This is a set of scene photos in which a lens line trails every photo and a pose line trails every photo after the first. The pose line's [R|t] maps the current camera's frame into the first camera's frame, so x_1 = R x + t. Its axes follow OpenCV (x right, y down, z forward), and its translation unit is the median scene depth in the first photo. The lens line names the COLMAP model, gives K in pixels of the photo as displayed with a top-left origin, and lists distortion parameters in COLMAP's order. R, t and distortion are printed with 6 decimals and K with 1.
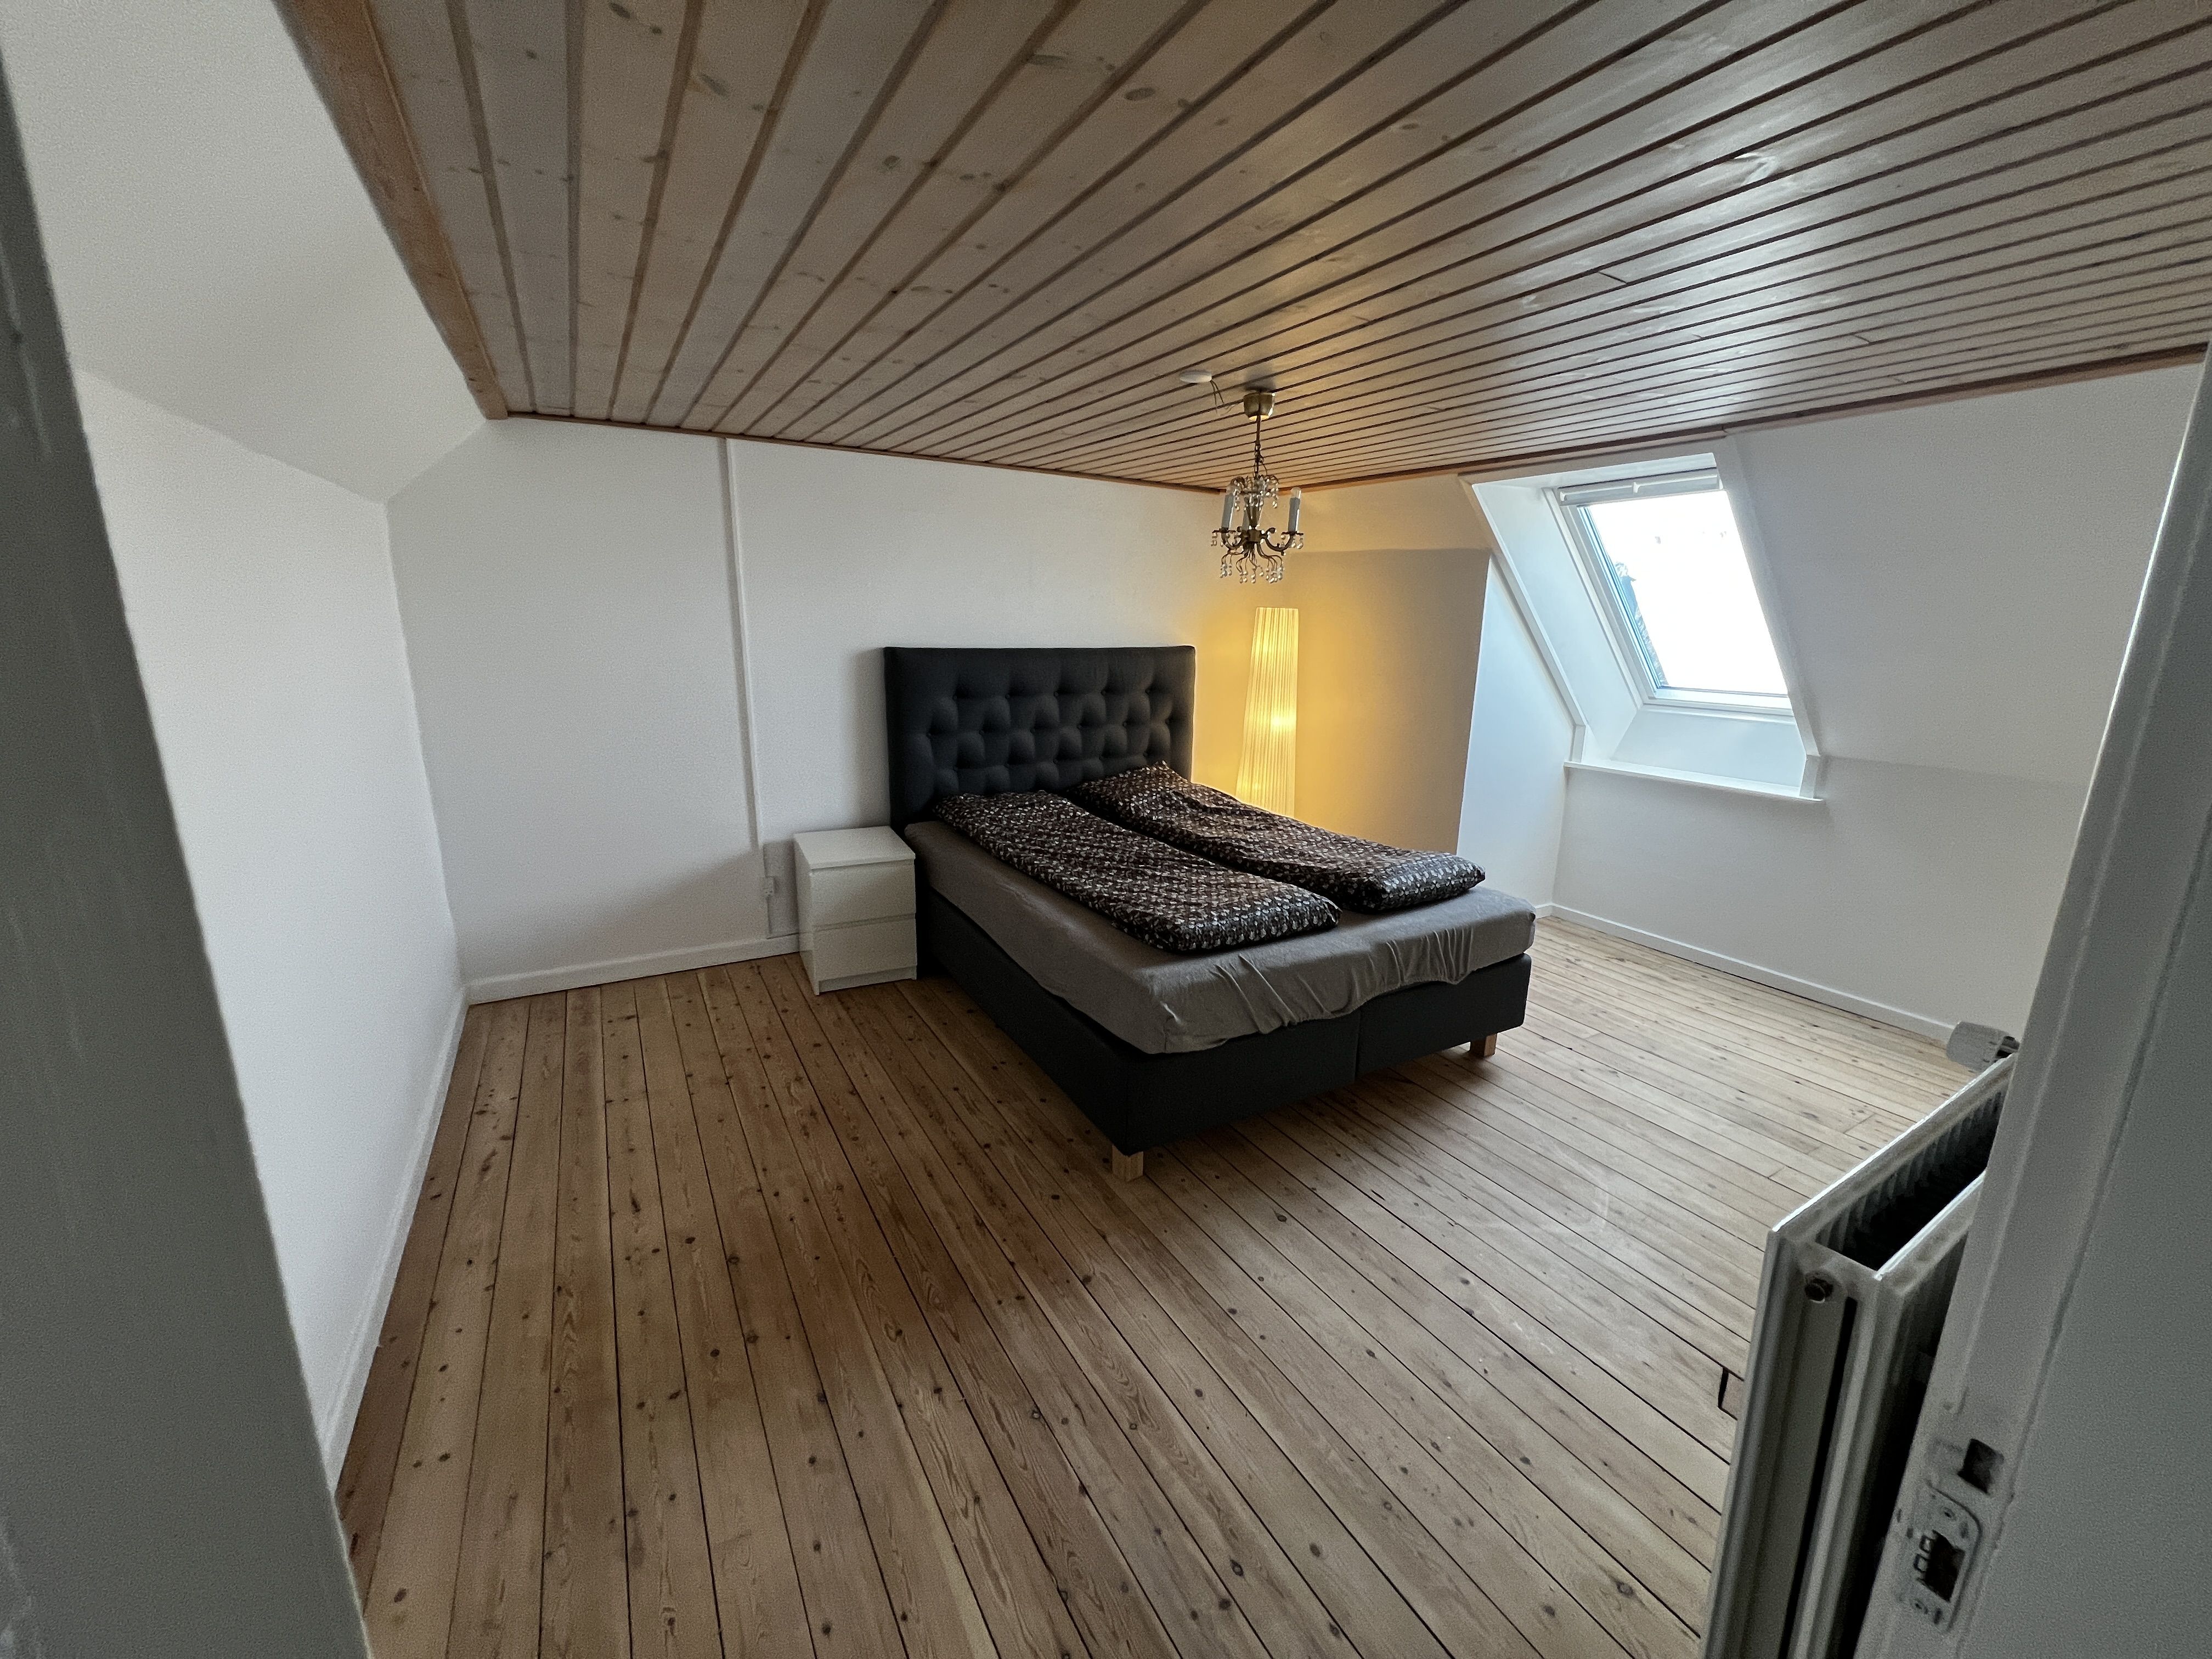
lens RADIAL K [[890.2, 0, 1106.1], [0, 890.2, 816.0], [0, 0, 1]] dist [0.012373, 0.000160]
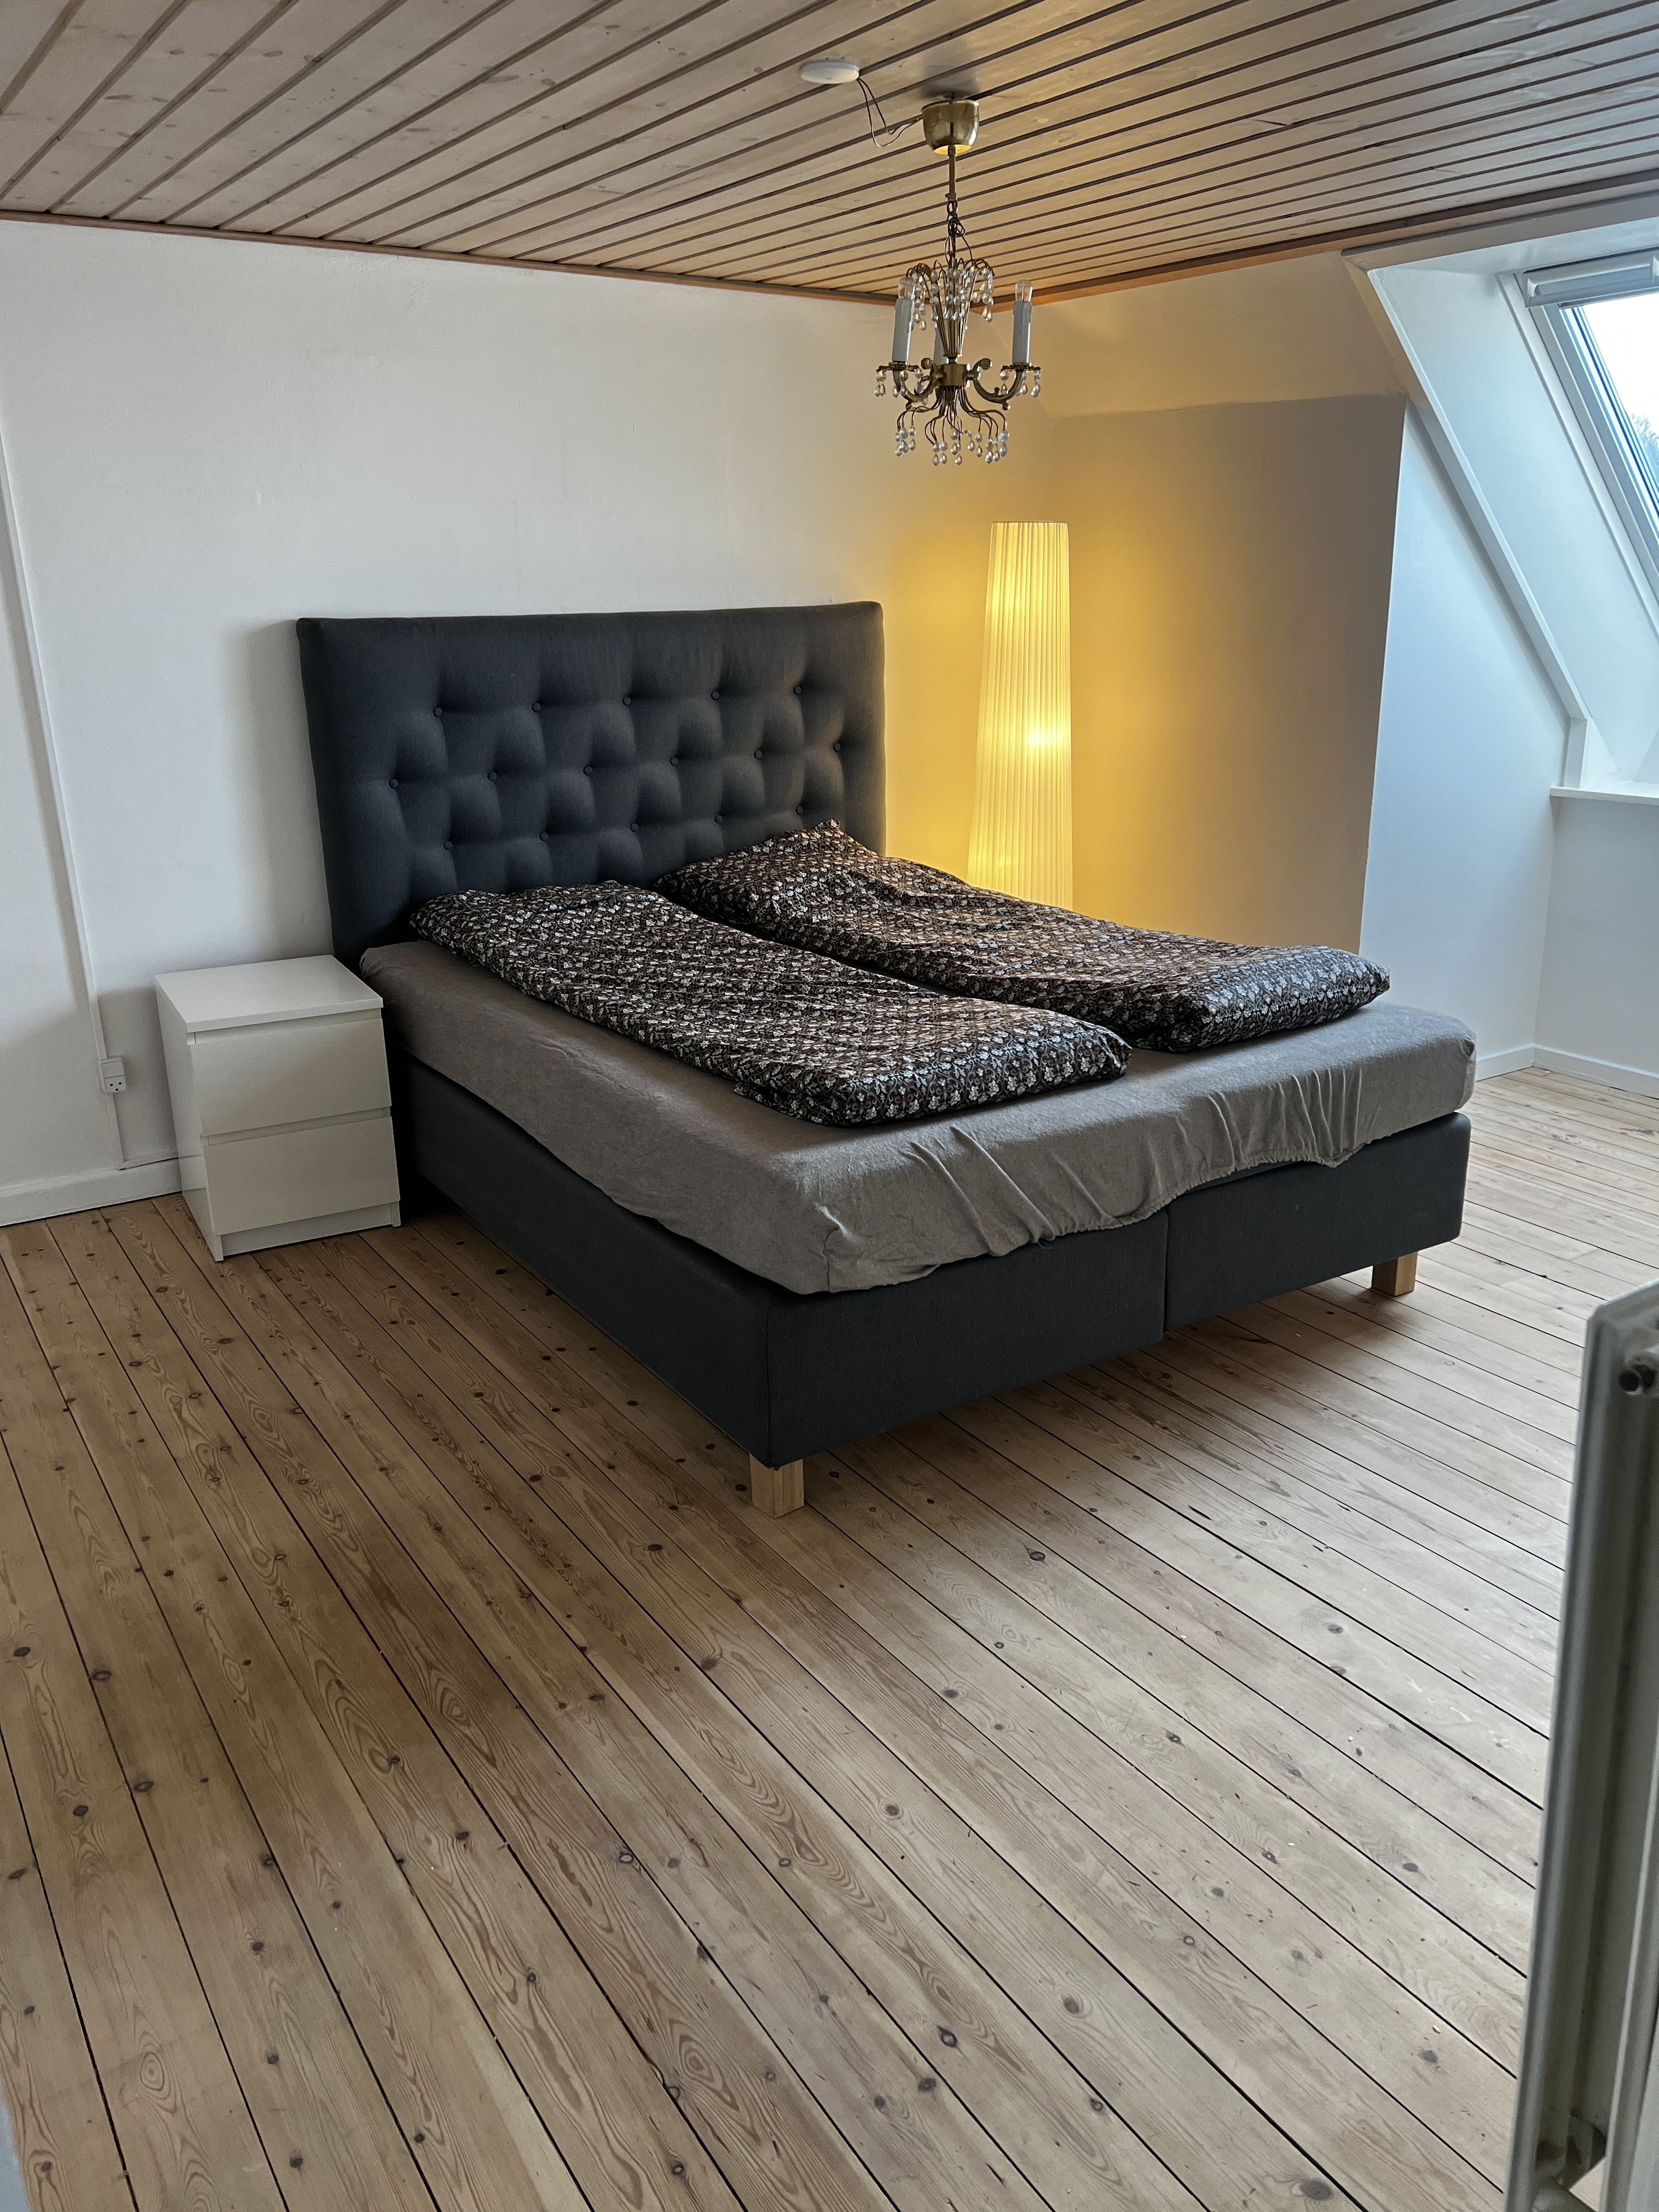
lens RADIAL K [[1672.1, 0, 838.8], [0, 1672.1, 1094.4], [0, 0, 1]] dist [0.068376, -0.062408]
pose [[0.997862, -0.049397, 0.042785, 0.028914], [0.045817, 0.995664, 0.080954, 0.042845], [-0.046598, -0.078820, 0.995799, -0.077578]]
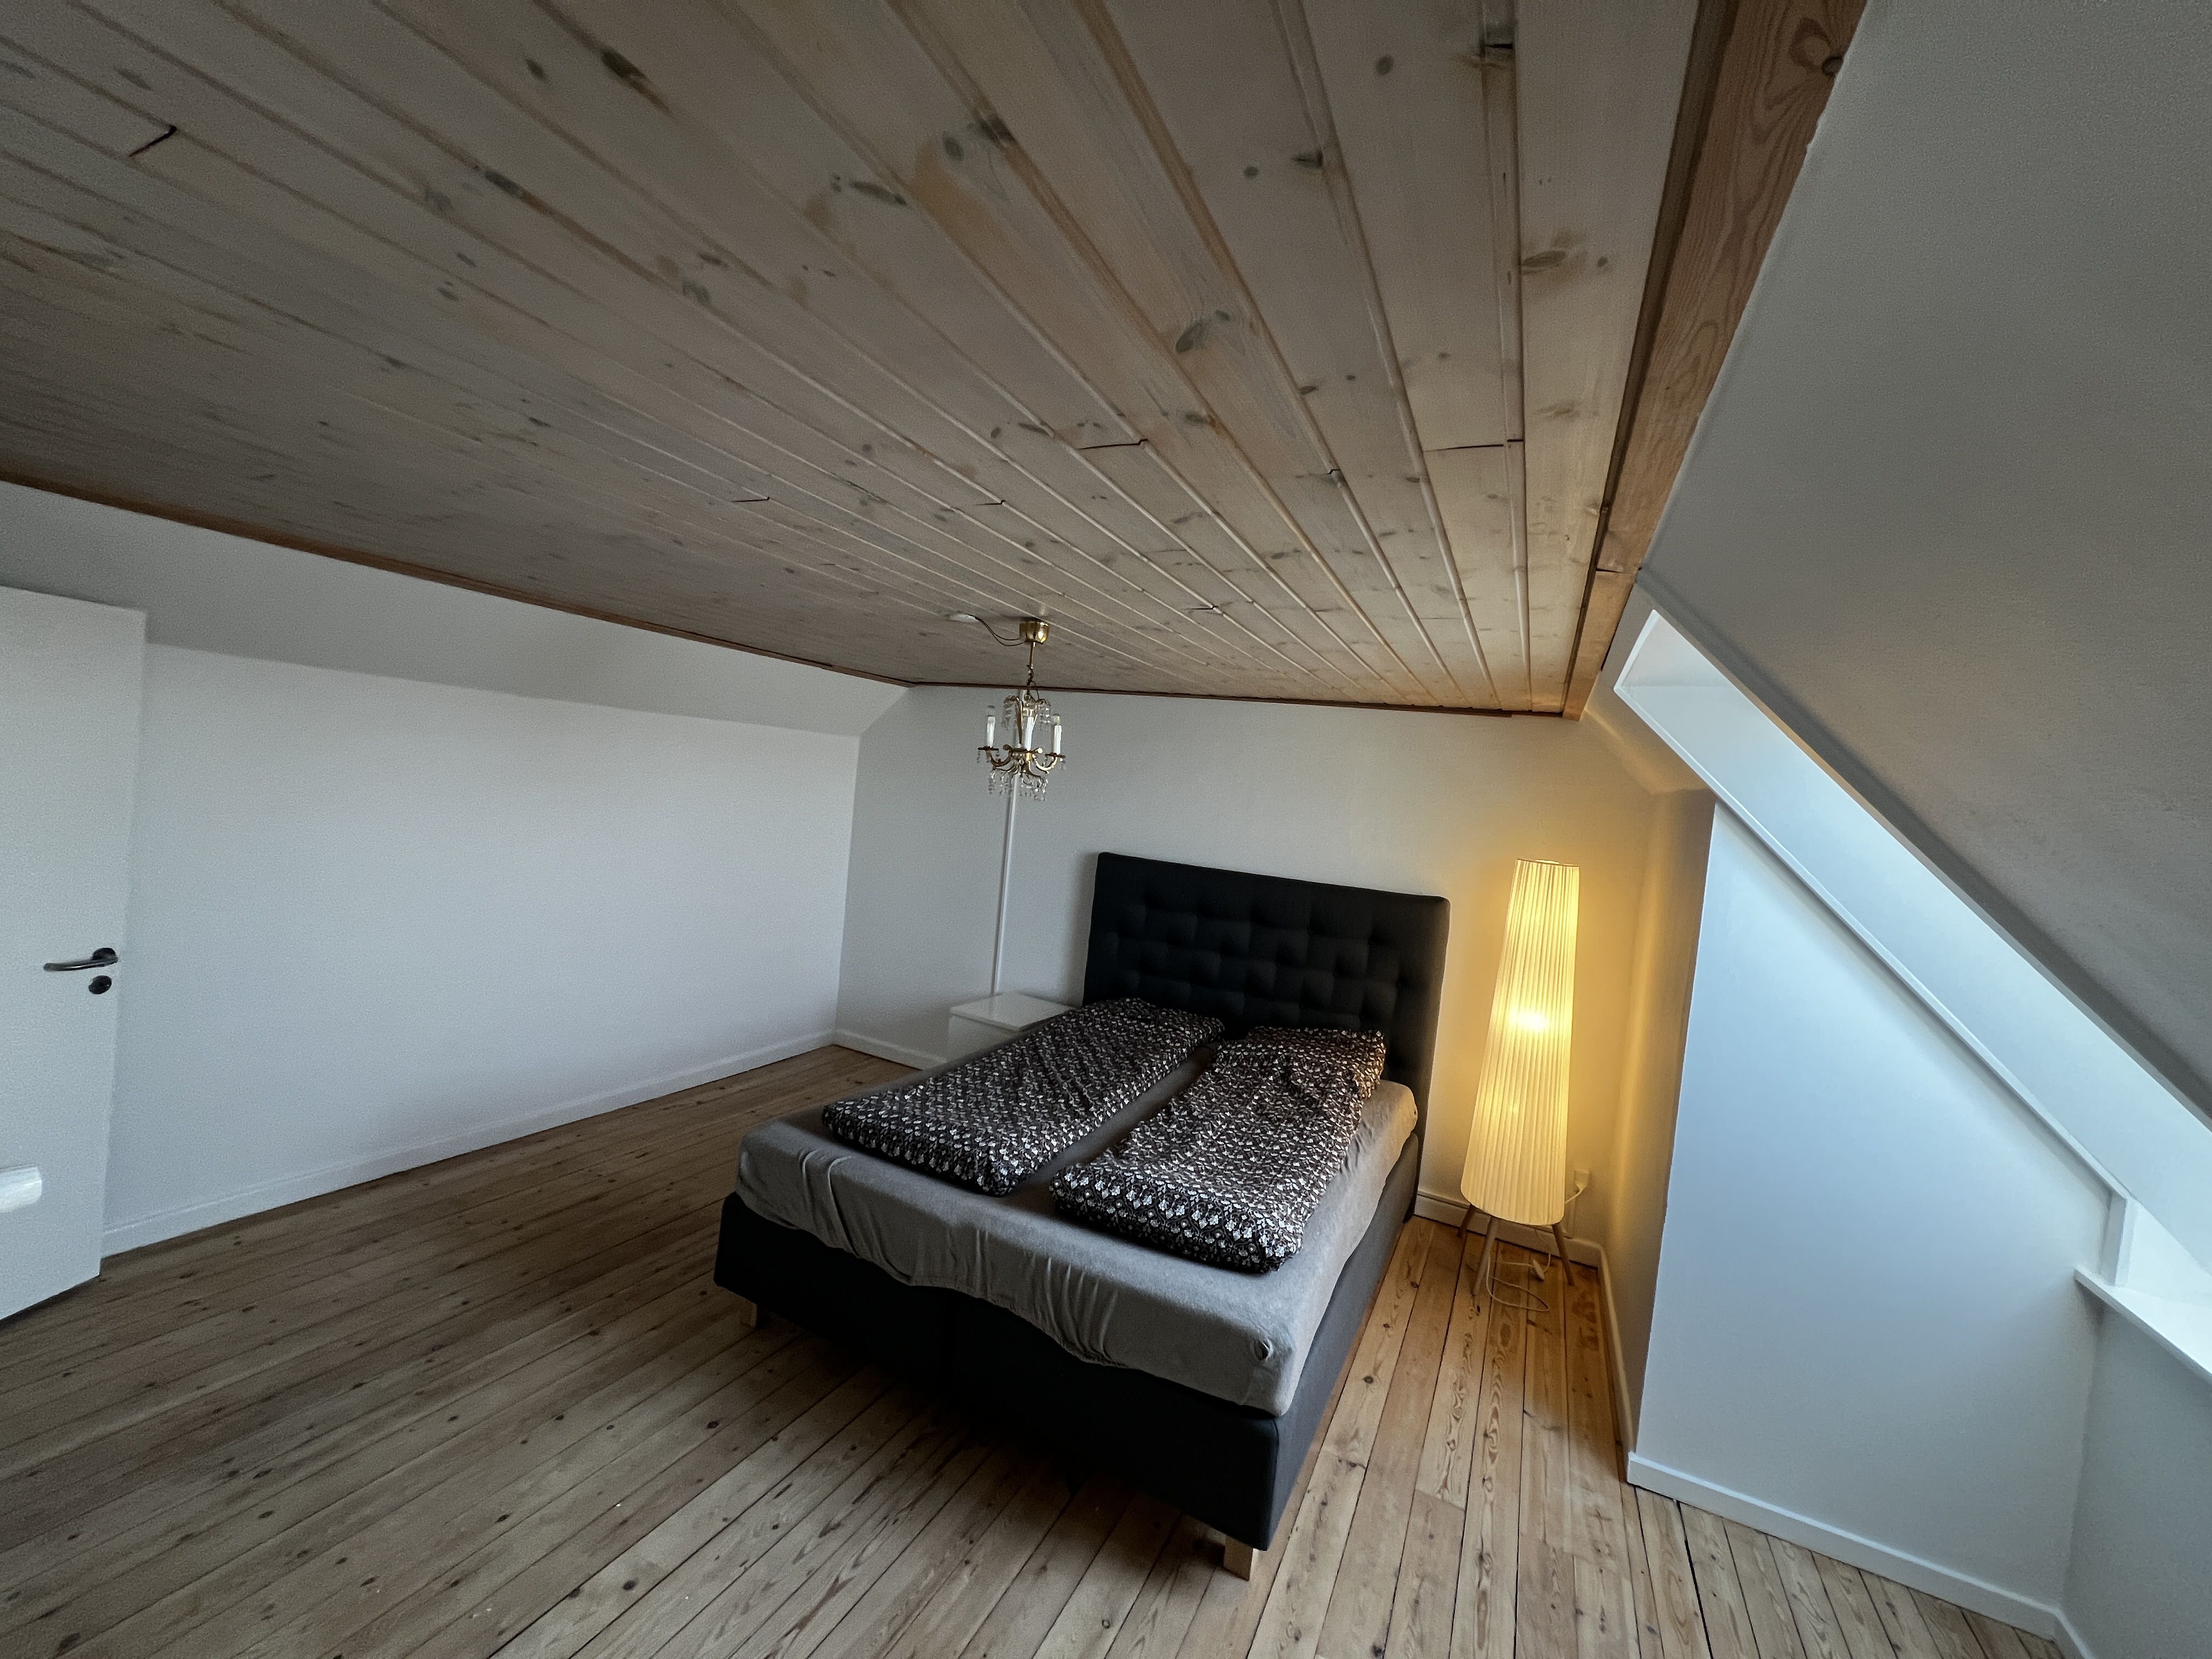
lens RADIAL K [[890.2, 0, 1091.0], [0, 890.2, 822.3], [0, 0, 1]] dist [0.012373, 0.000160]
pose [[0.532317, 0.064450, -0.844088, 1.074388], [-0.269651, 0.958070, -0.096900, -0.169432], [0.802451, 0.279191, 0.527376, 0.574732]]
